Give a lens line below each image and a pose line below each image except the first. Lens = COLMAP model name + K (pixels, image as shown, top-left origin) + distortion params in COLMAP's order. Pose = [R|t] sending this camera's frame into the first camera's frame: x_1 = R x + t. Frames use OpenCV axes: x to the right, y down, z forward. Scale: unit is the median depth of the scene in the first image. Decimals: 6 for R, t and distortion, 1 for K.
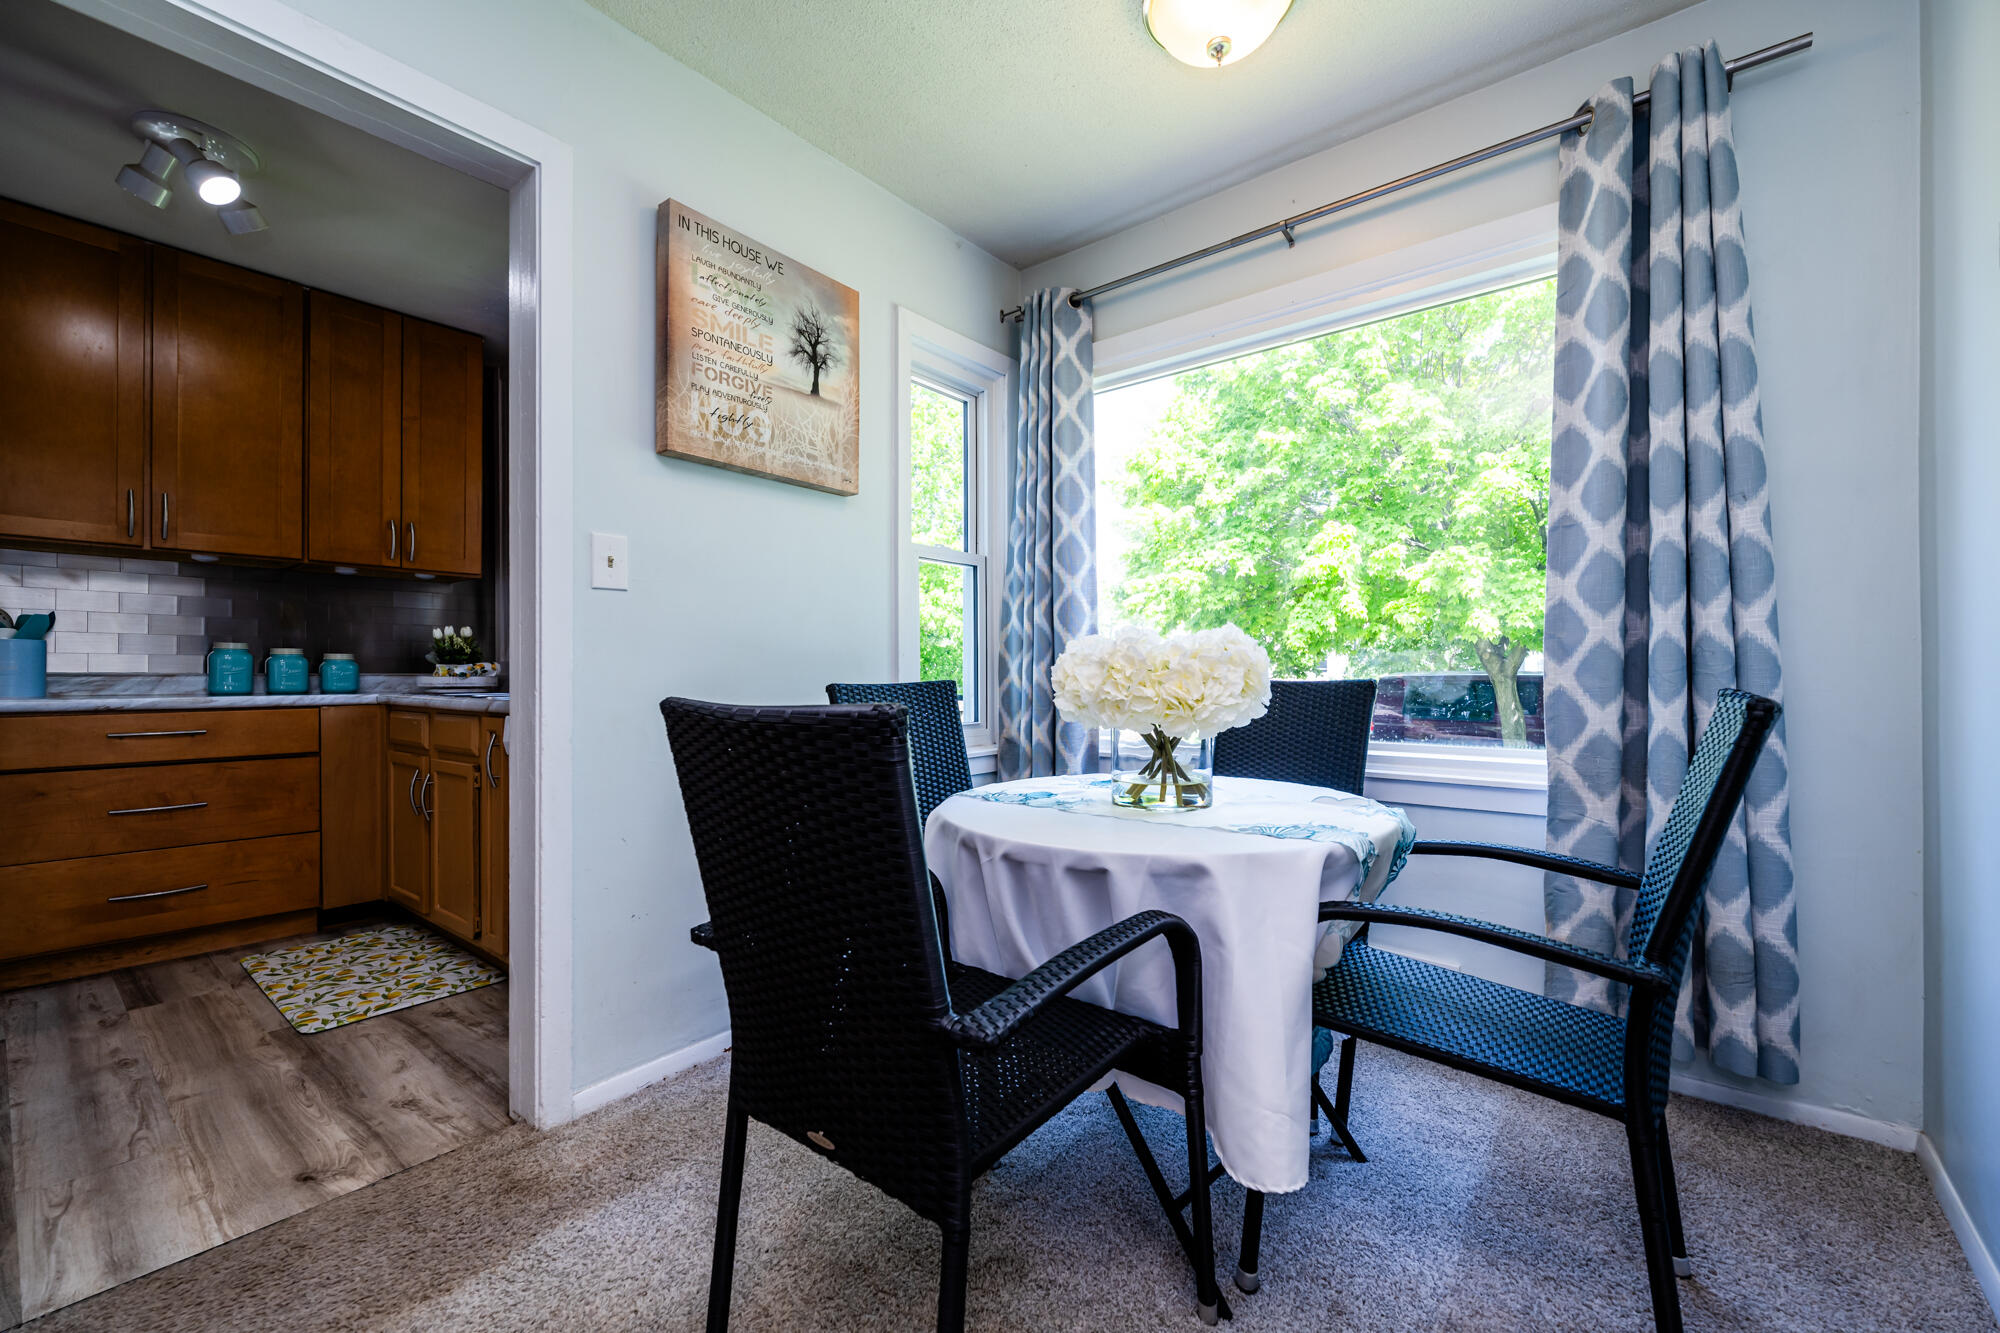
lens RADIAL K [[813.2, 0, 1000.8], [0, 813.2, 677.8], [0, 0, 1]] dist [0.000439, 0.000131]
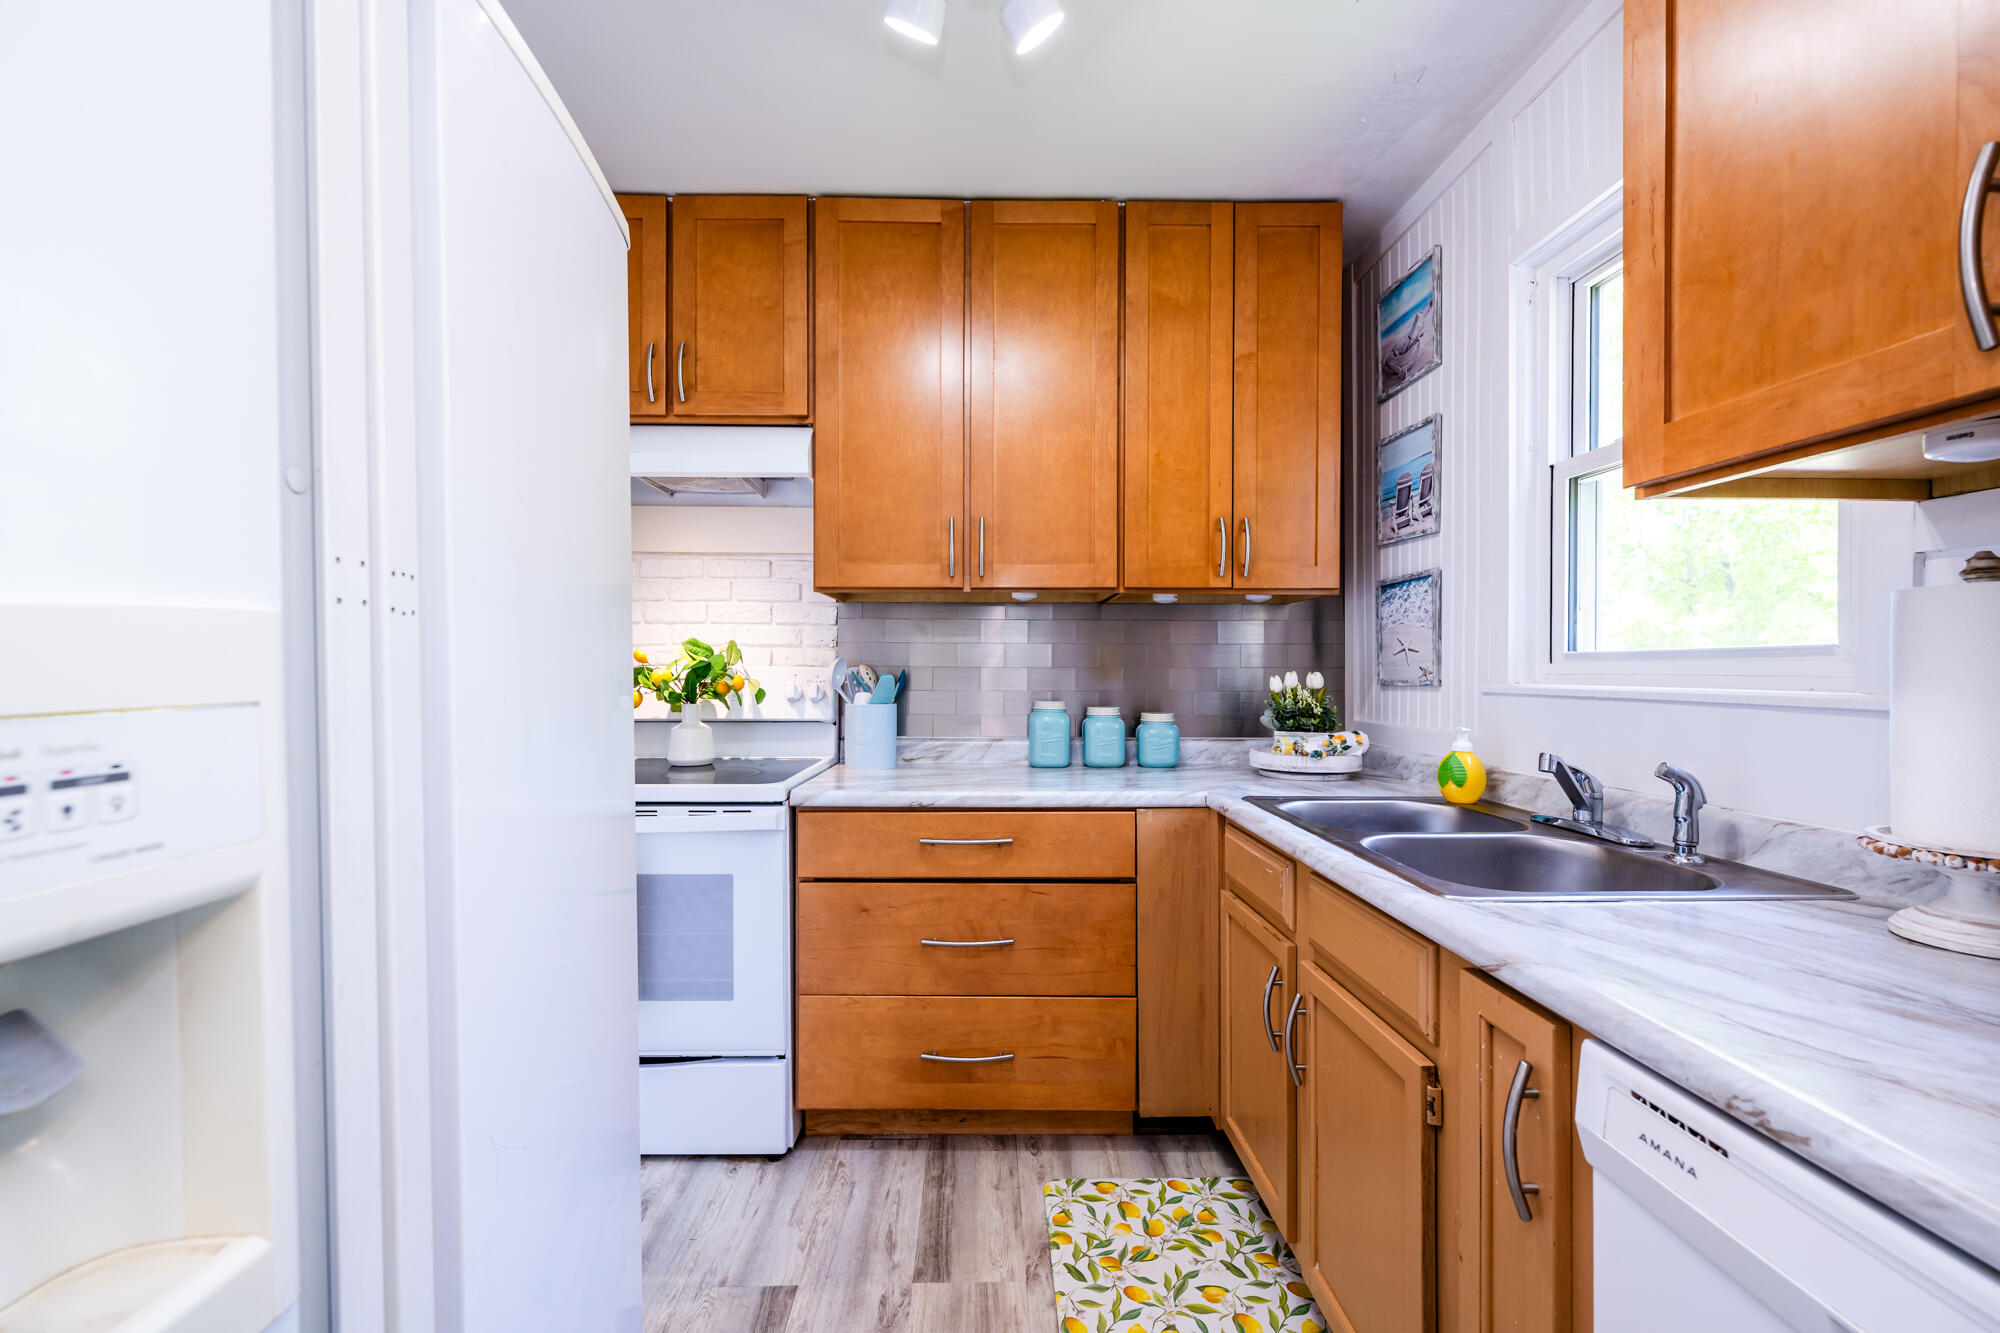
lens RADIAL K [[813.2, 0, 1018.5], [0, 813.2, 674.8], [0, 0, 1]] dist [0.000439, 0.000131]
pose [[0.661239, 0.002135, -0.750172, -0.380853], [0.000421, 0.999995, 0.003217, -0.071865], [0.750175, -0.002443, 0.661235, 0.462958]]
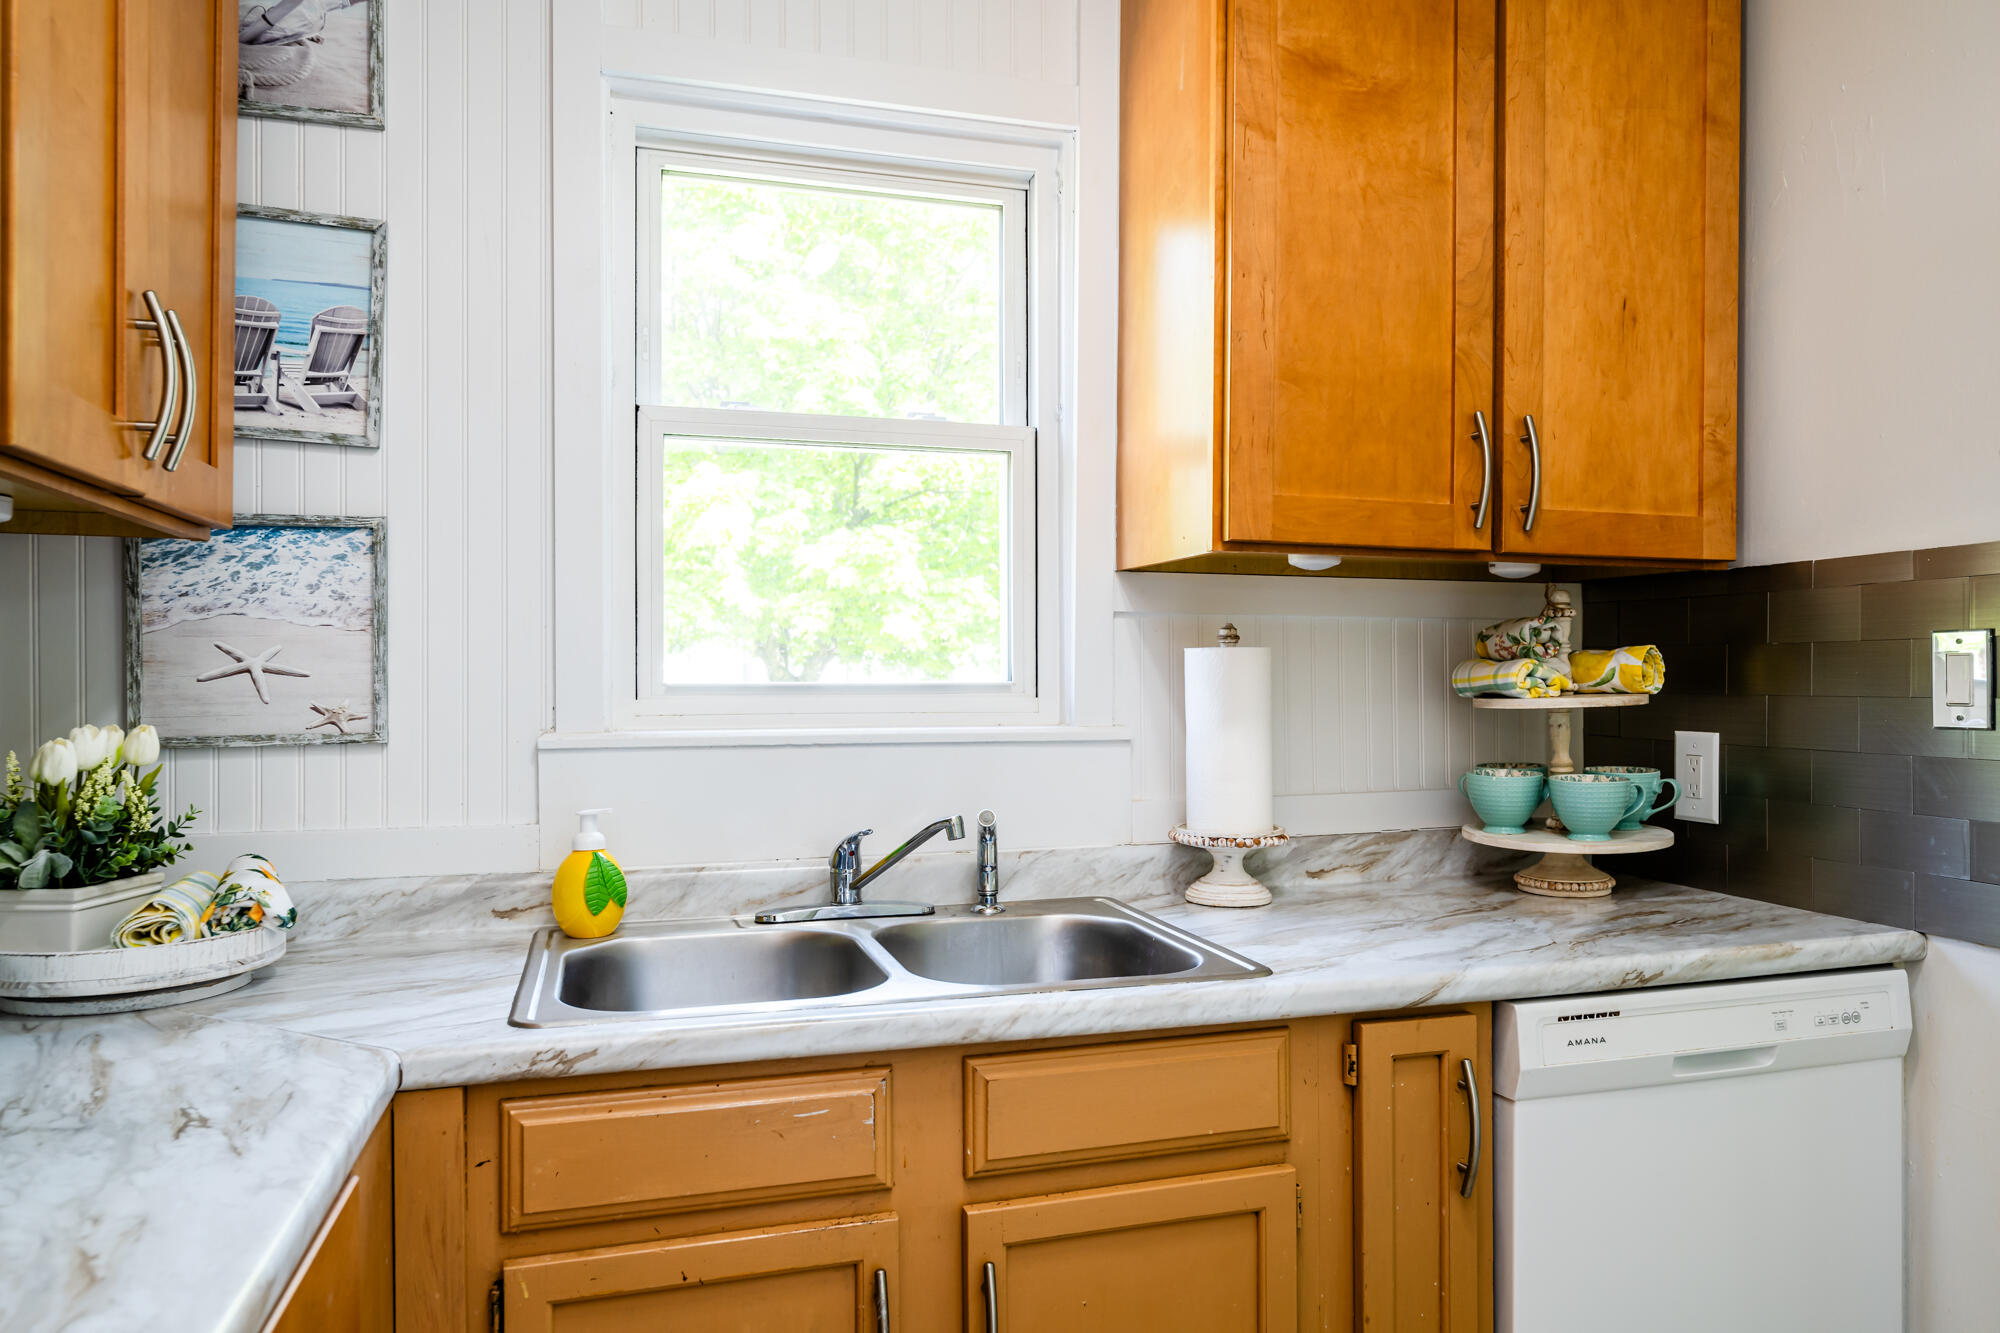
lens RADIAL K [[1336.4, 0, 1011.9], [0, 1336.4, 674.4], [0, 0, 1]] dist [-0.003145, -0.000277]
pose [[0.571999, -0.003848, 0.820245, -0.964232], [0.003552, 0.999991, 0.002214, -0.089858], [-0.820246, 0.001647, 0.572008, 0.612666]]
